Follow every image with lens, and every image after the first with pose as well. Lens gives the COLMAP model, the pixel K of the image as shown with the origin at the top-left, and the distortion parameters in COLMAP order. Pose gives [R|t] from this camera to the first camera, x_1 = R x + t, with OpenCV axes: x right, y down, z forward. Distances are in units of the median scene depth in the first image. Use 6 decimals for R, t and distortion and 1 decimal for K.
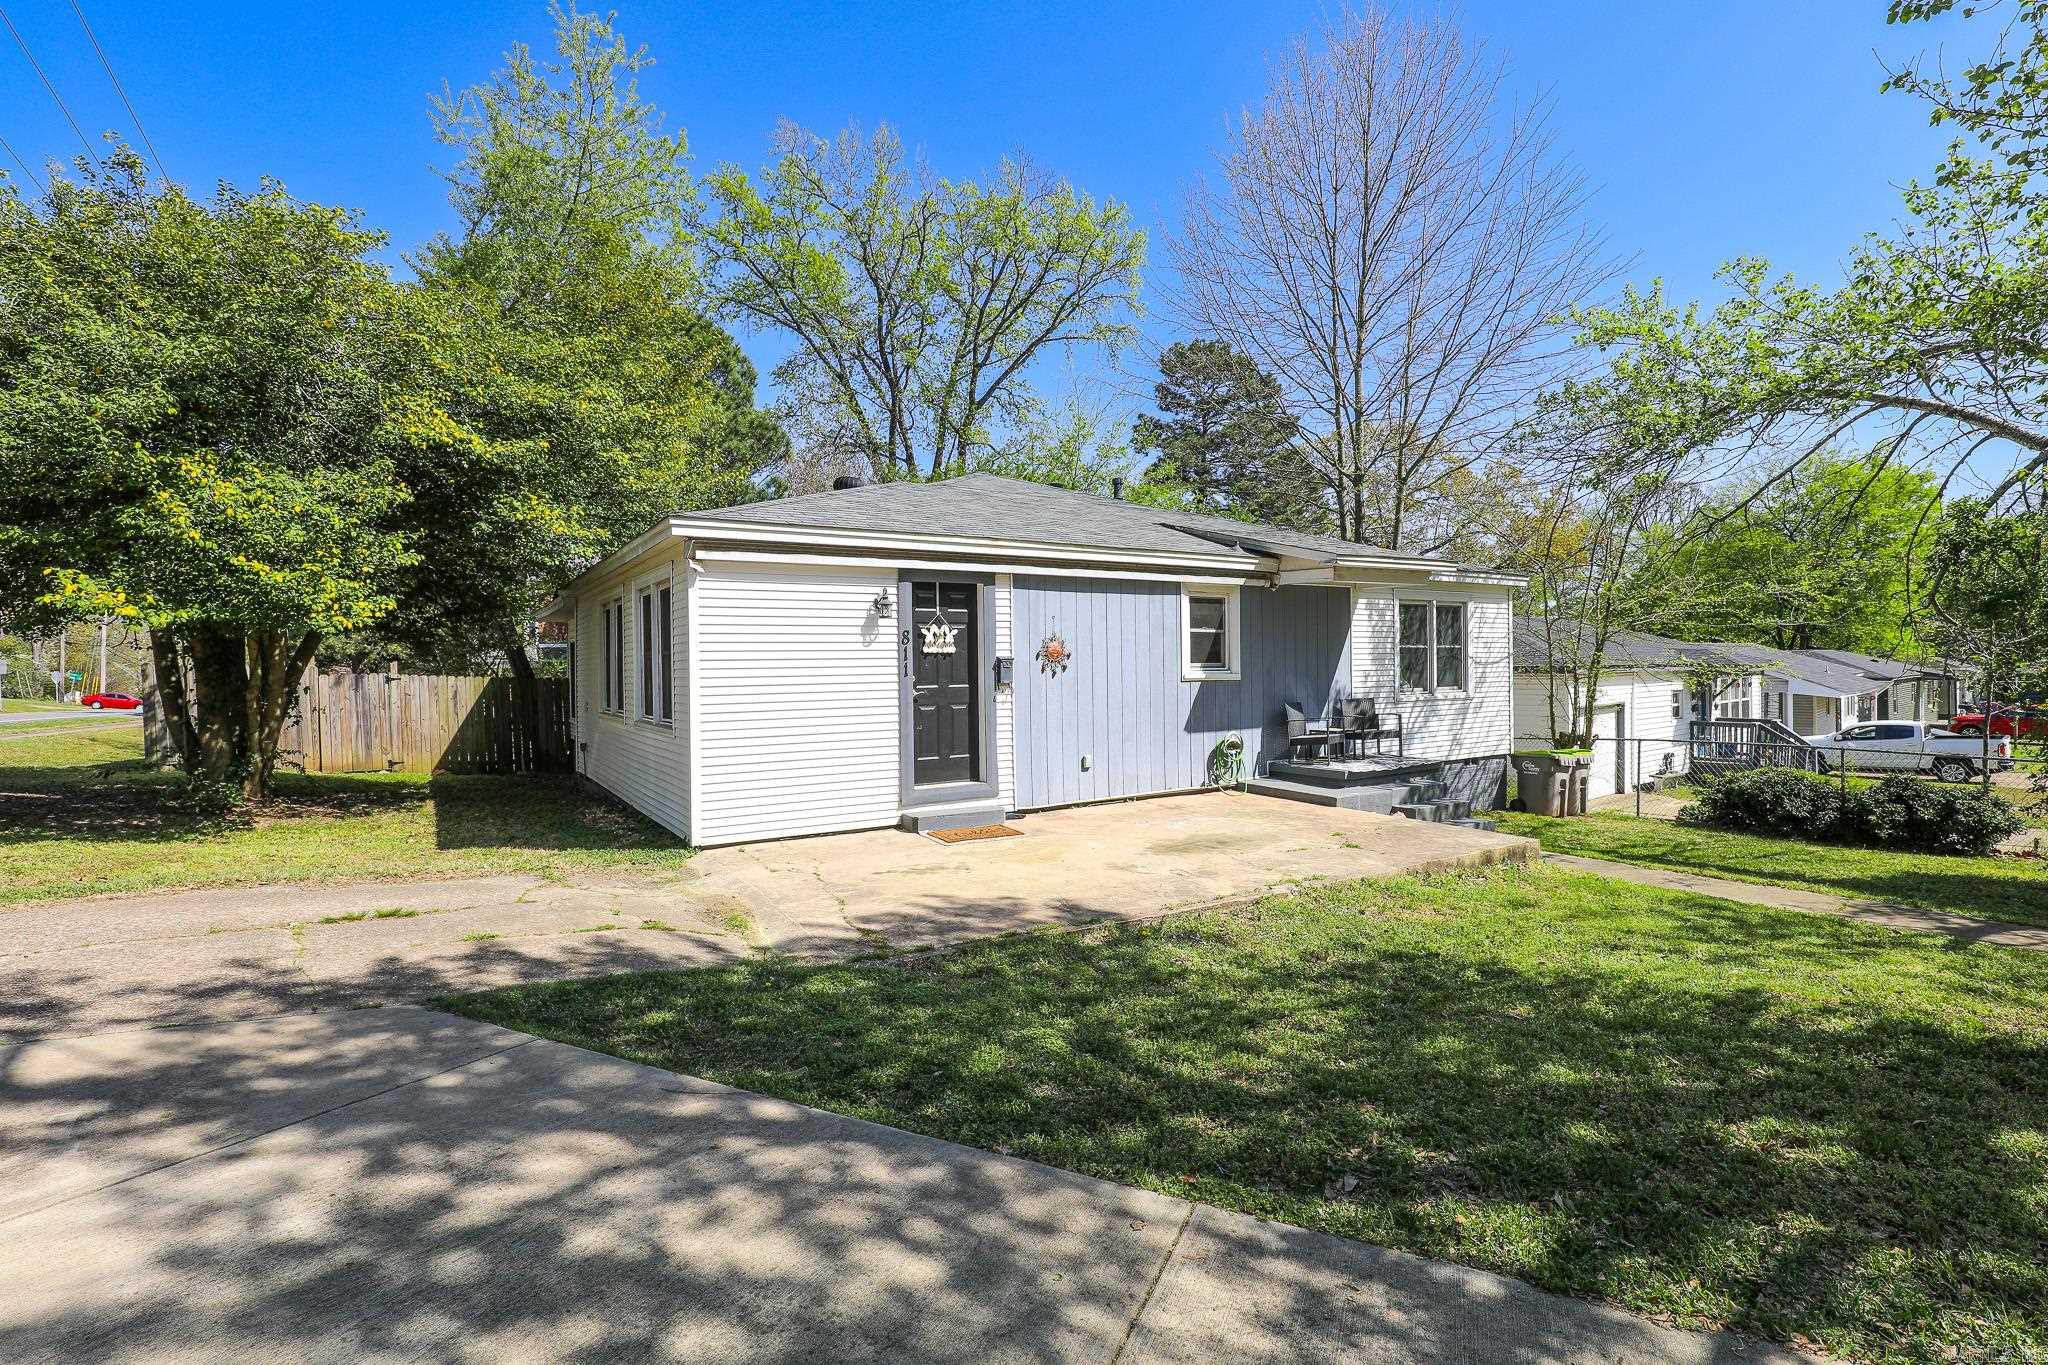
lens RADIAL K [[949.9, 0, 1023.2], [0, 949.9, 670.1], [0, 0, 1]] dist [-0.030620, 0.000747]
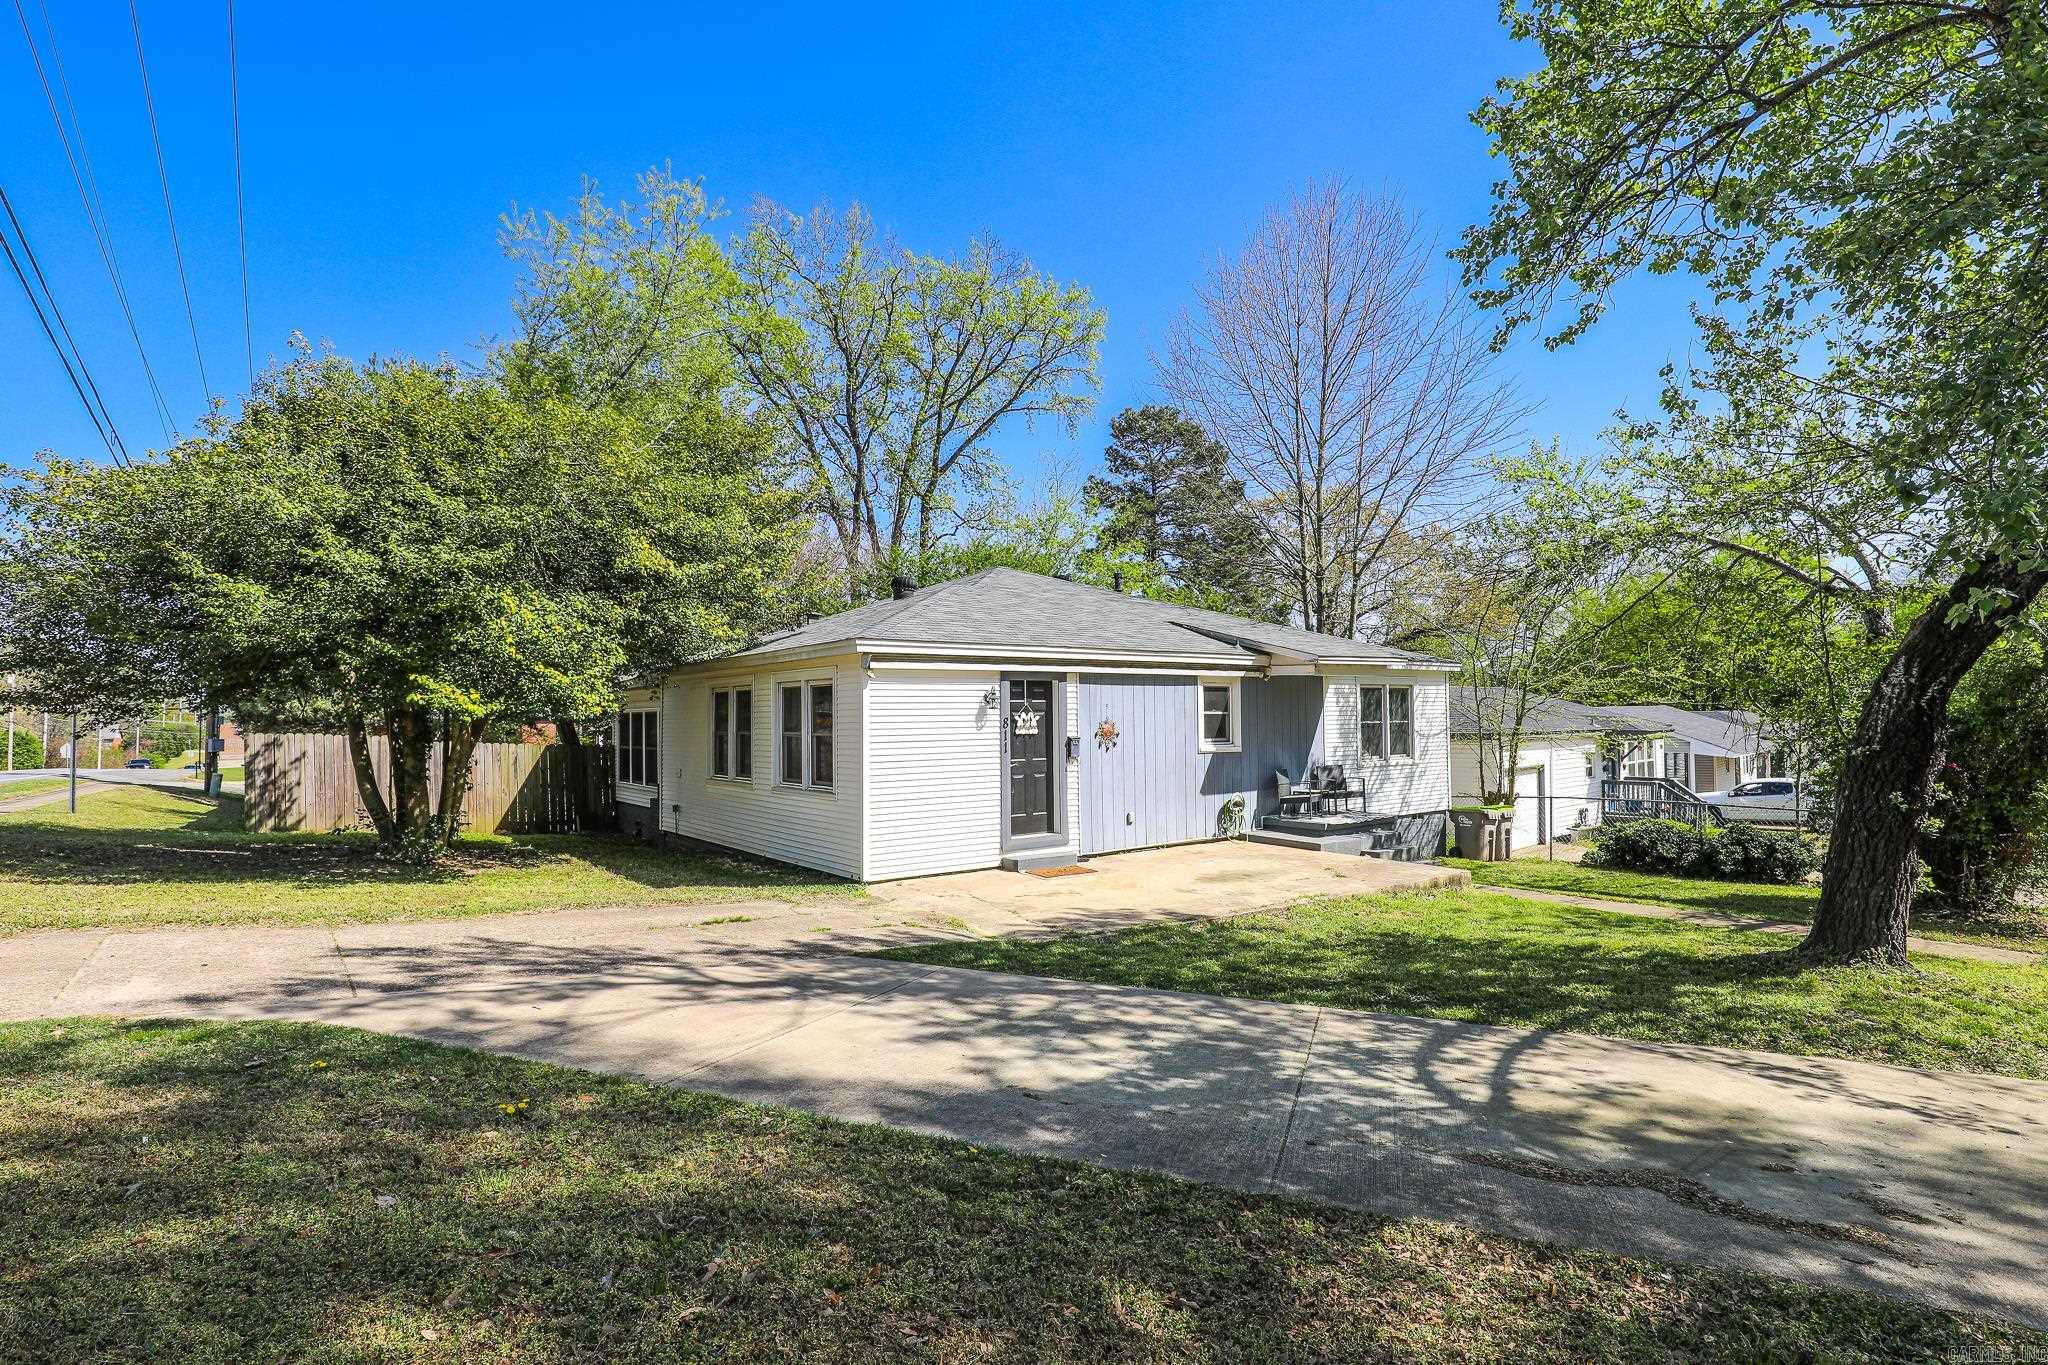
lens RADIAL K [[1012.2, 0, 1024.0], [0, 1012.2, 682.5], [0, 0, 1]] dist [-0.032623, 0.000173]
pose [[0.996721, 0.005054, 0.080761, -0.167052], [-0.001785, 0.999178, -0.040507, -0.026540], [-0.080899, 0.040230, 0.995910, -0.315159]]
